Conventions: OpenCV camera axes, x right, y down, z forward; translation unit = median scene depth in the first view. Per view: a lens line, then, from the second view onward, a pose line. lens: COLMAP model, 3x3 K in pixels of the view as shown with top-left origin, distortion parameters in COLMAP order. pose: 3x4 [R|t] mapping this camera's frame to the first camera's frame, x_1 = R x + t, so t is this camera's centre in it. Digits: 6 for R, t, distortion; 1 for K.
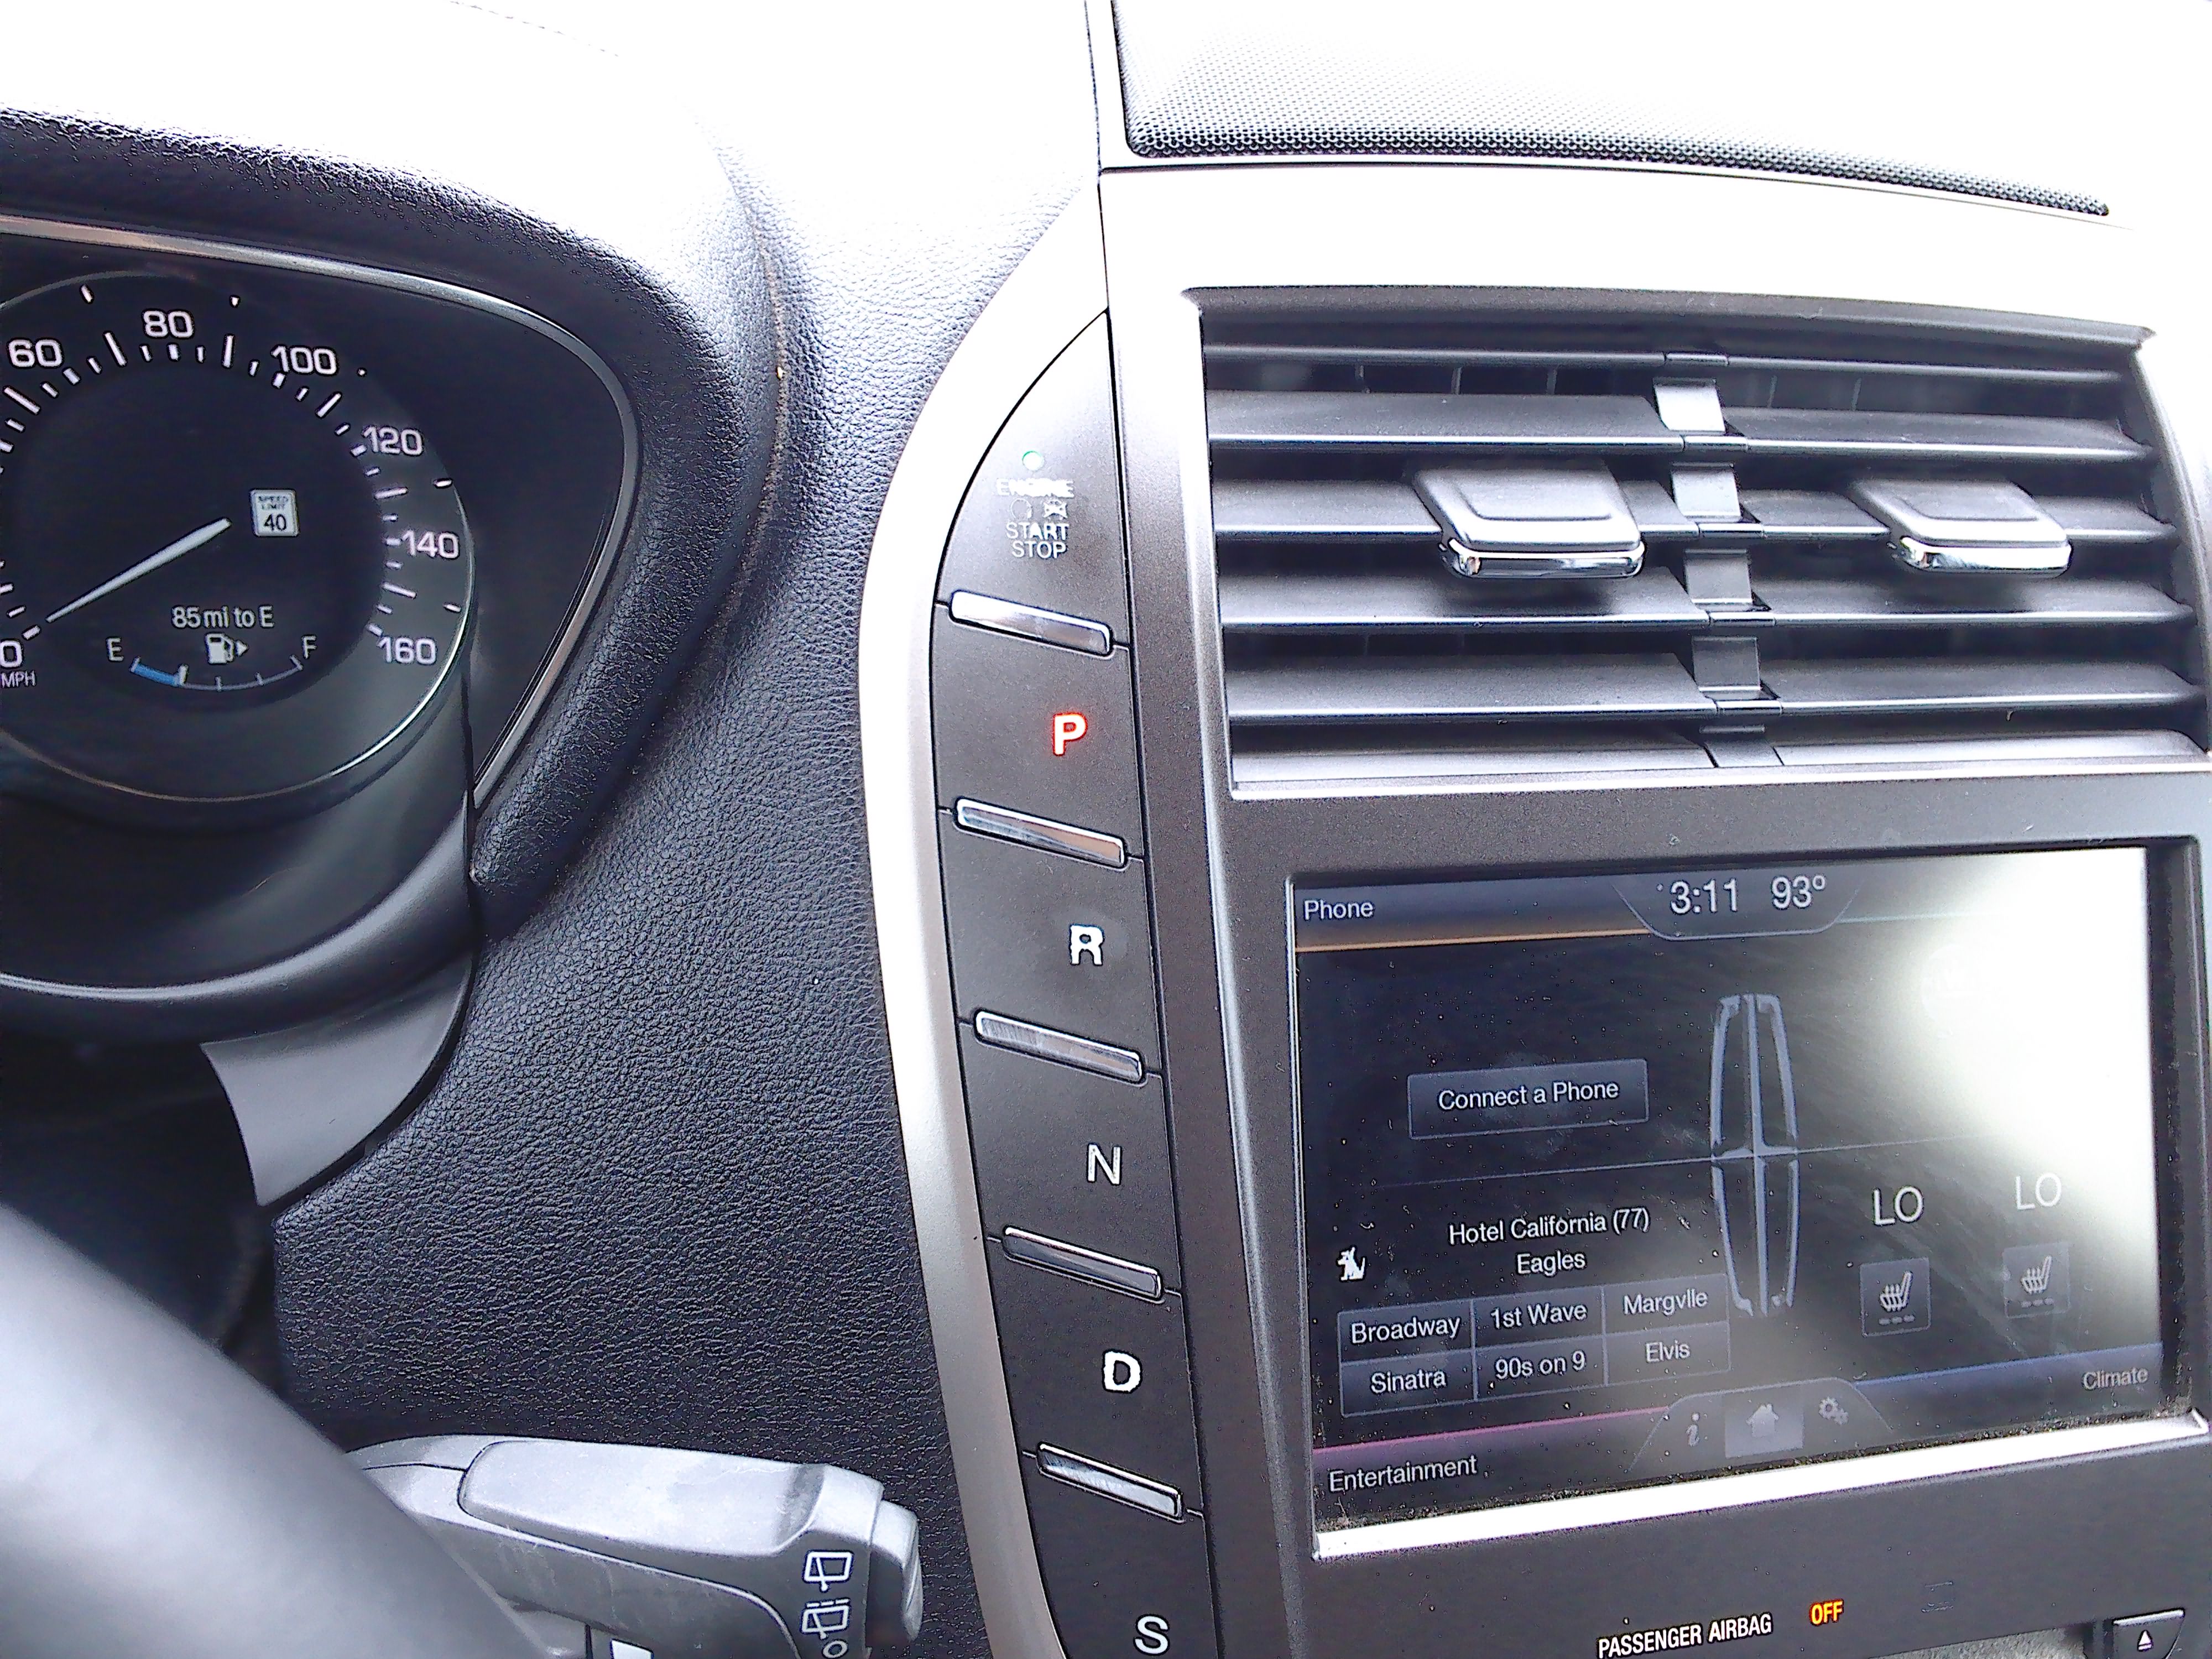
lens RADIAL K [[1765.9, 0, 1106.8], [0, 1765.9, 820.1], [0, 0, 1]] dist [0.073315, -0.104353]
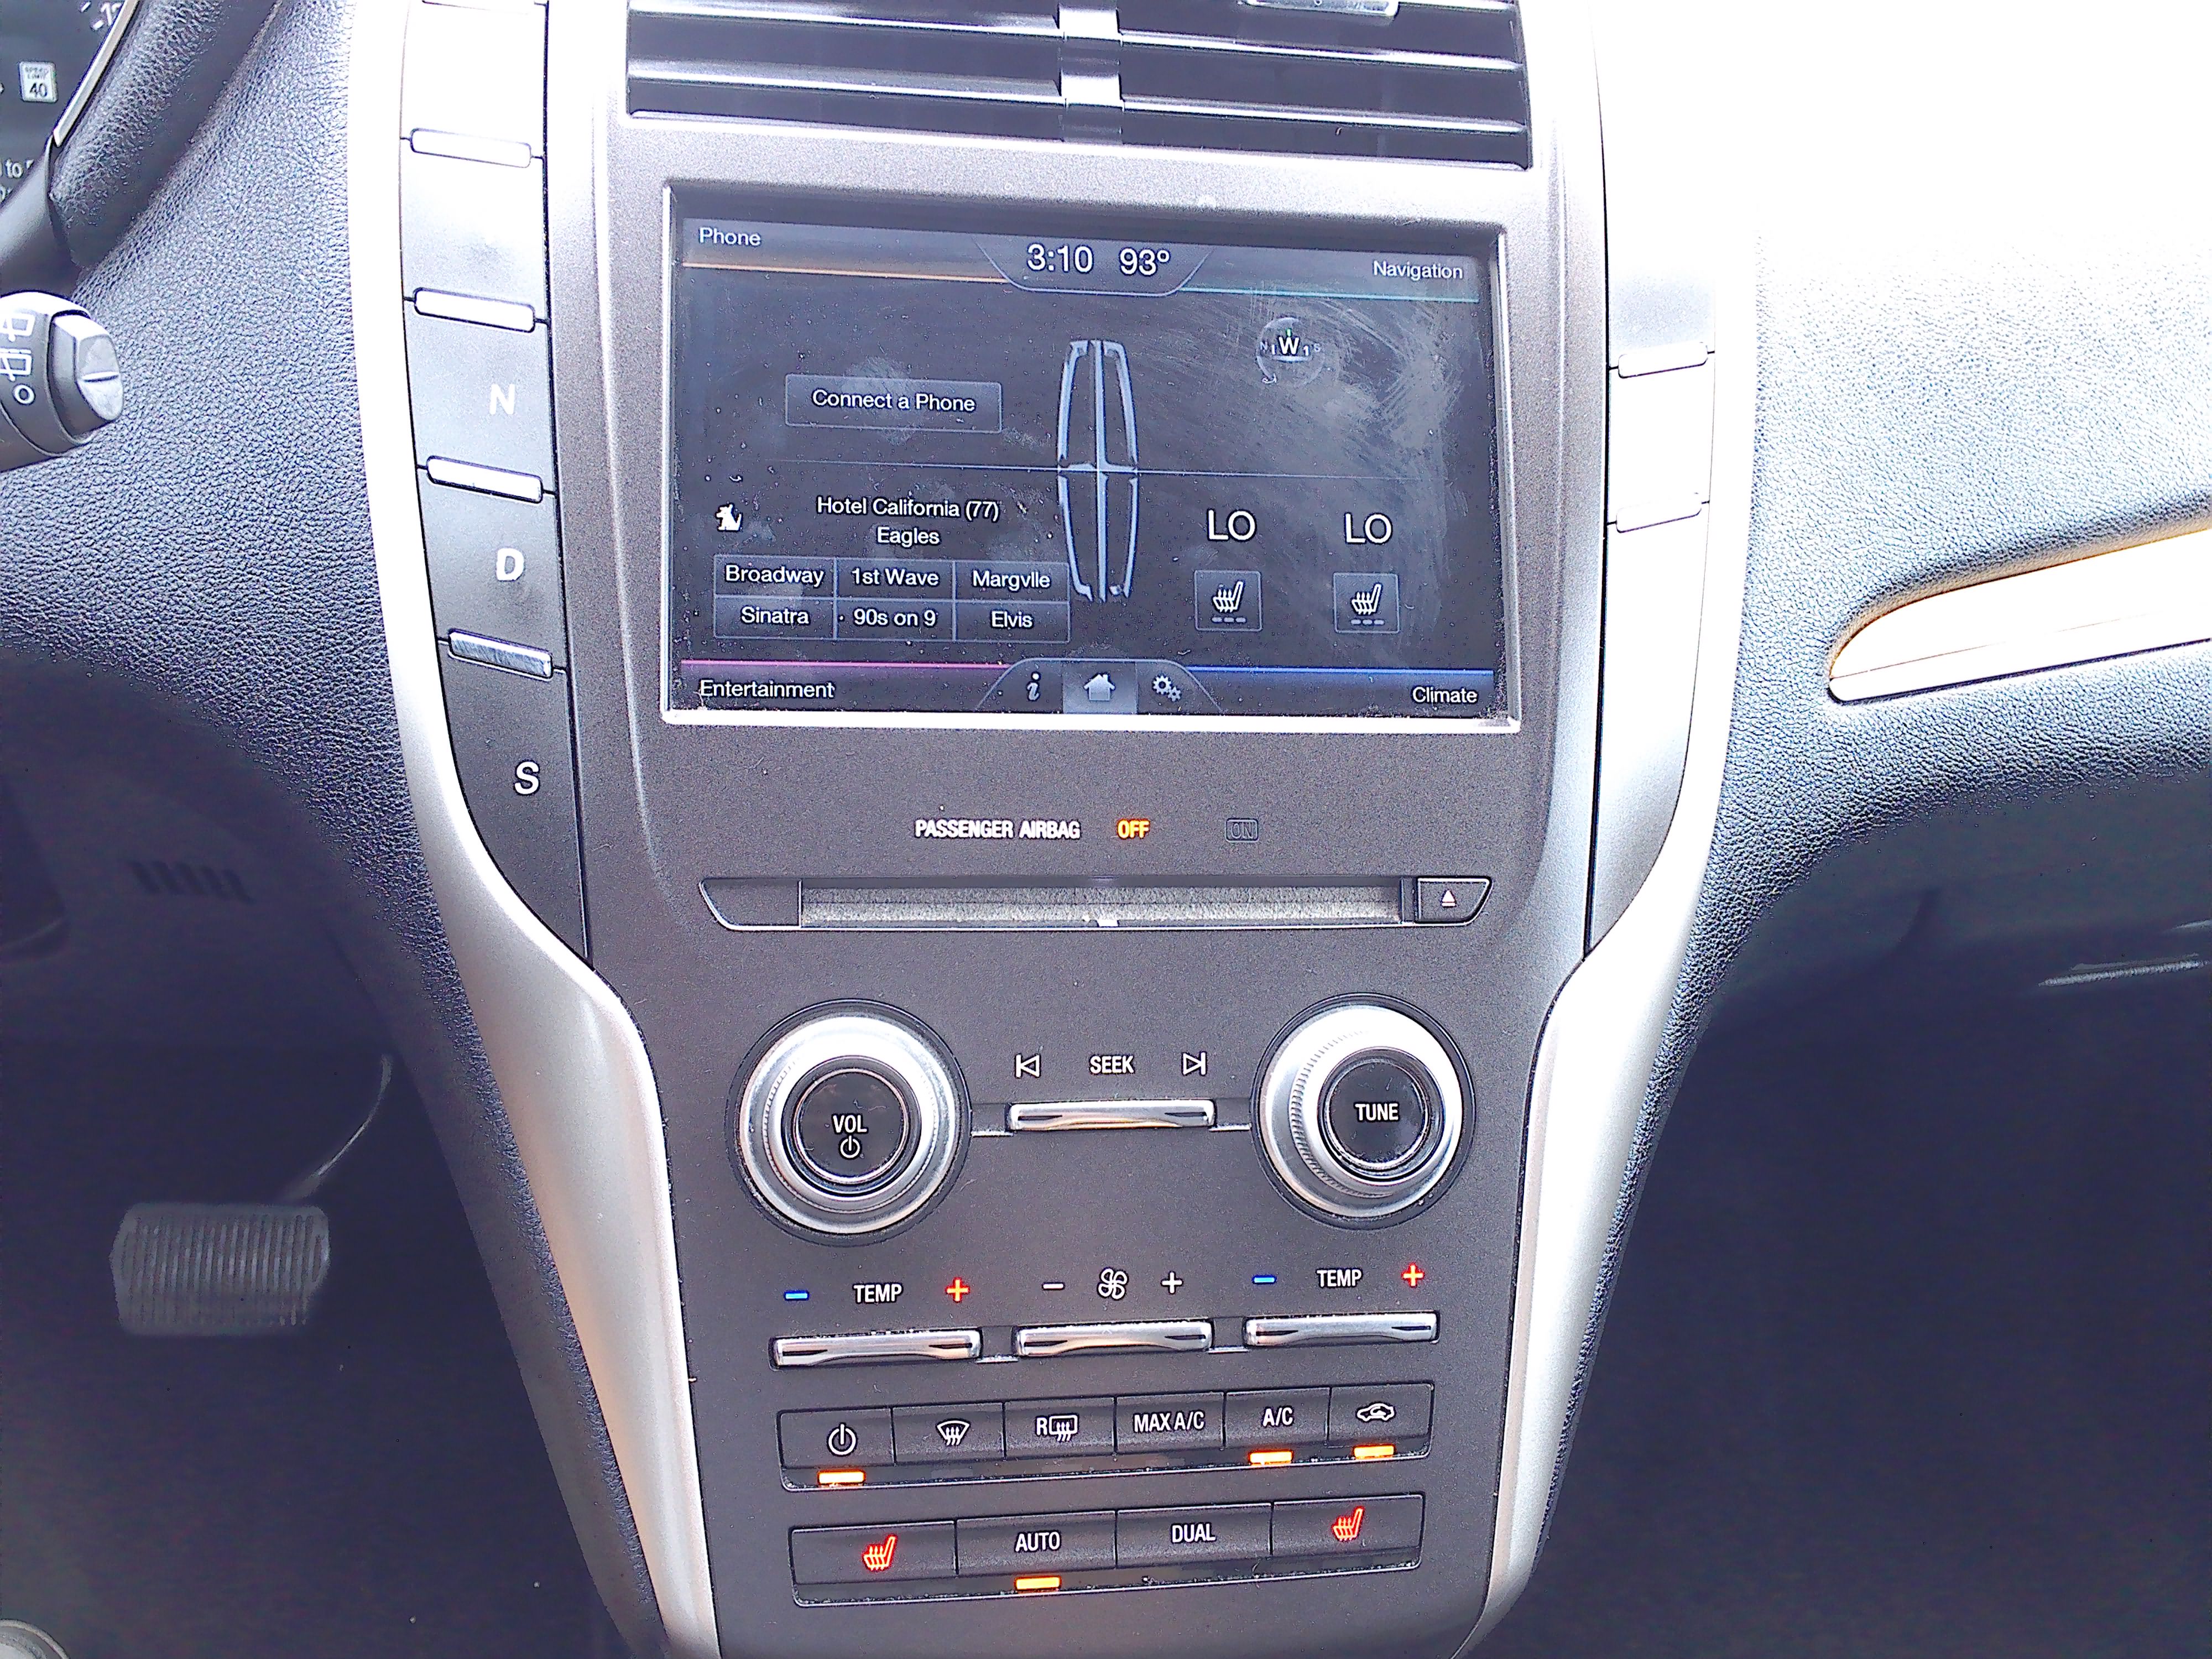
lens RADIAL K [[1765.9, 0, 1106.8], [0, 1765.9, 820.1], [0, 0, 1]] dist [0.073315, -0.104353]
pose [[0.995202, 0.007108, -0.097583, 0.503960], [-0.018450, 0.993098, -0.115828, 0.578145], [0.096086, 0.117072, 0.988464, -0.150894]]
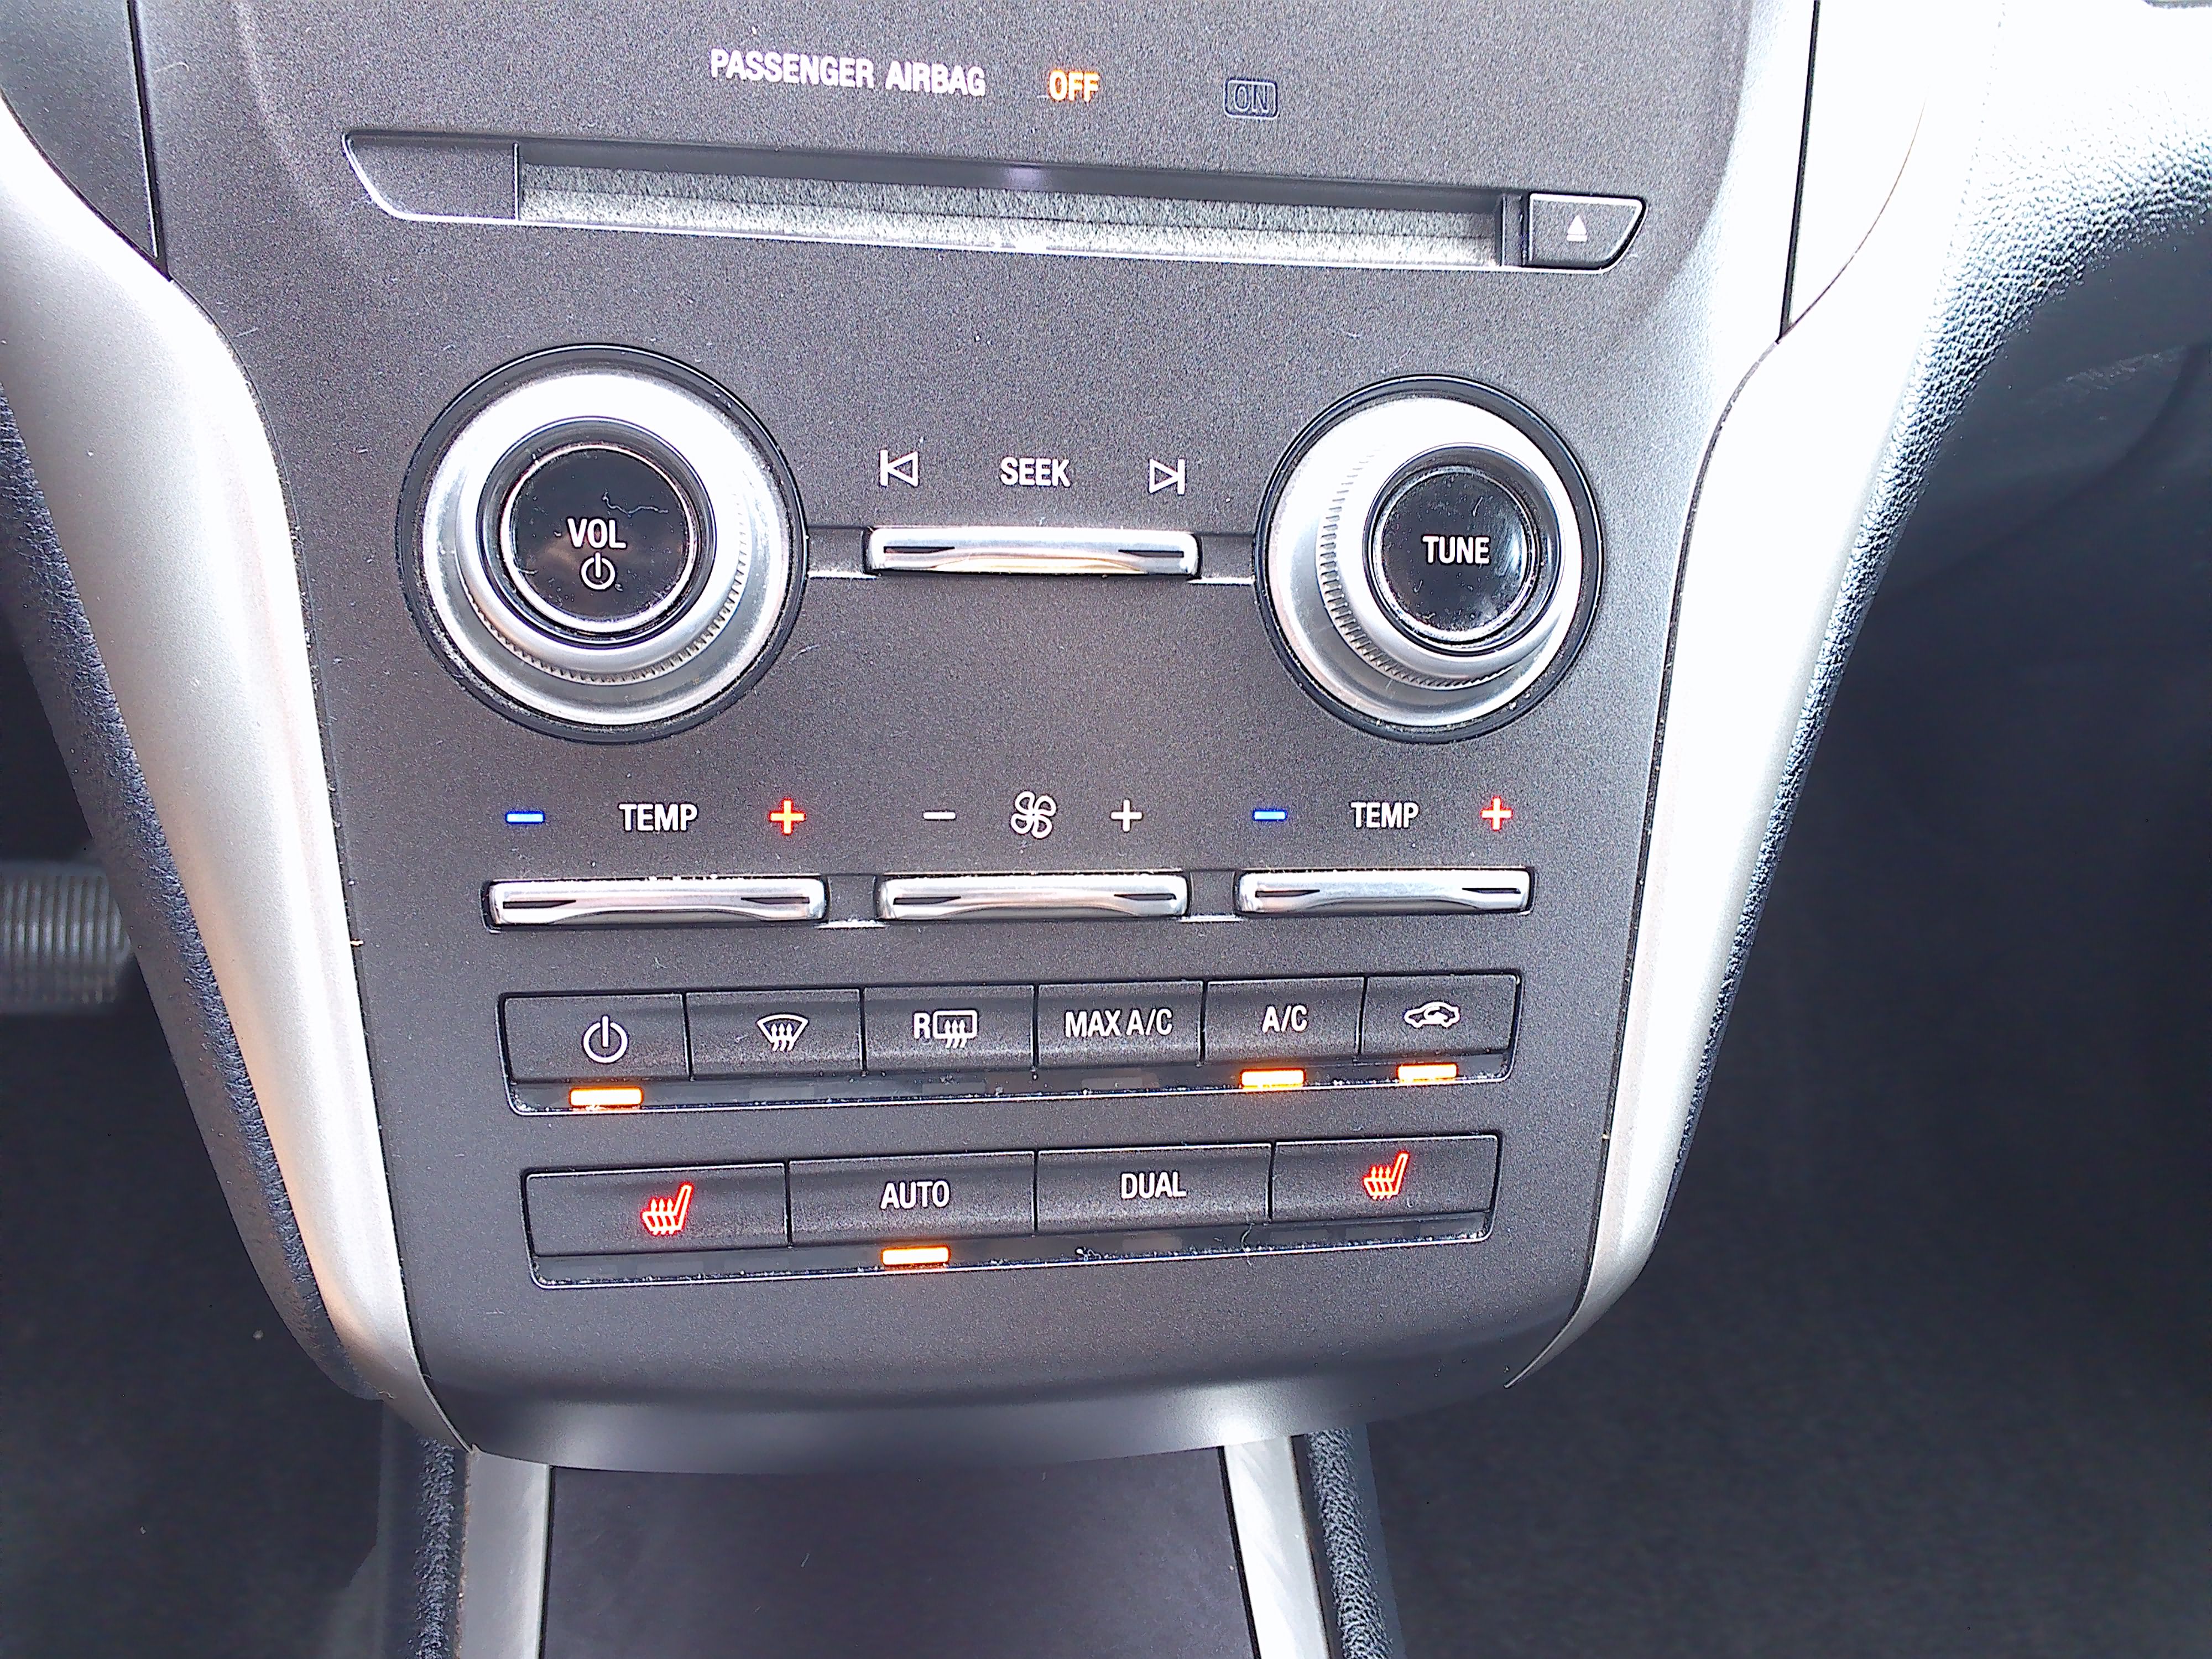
lens RADIAL K [[1765.9, 0, 1106.8], [0, 1765.9, 820.1], [0, 0, 1]] dist [0.073315, -0.104353]
pose [[0.996593, 0.029950, -0.076850, 0.484429], [-0.028694, 0.999437, 0.017388, 0.731114], [0.077328, -0.015124, 0.996891, 0.289694]]
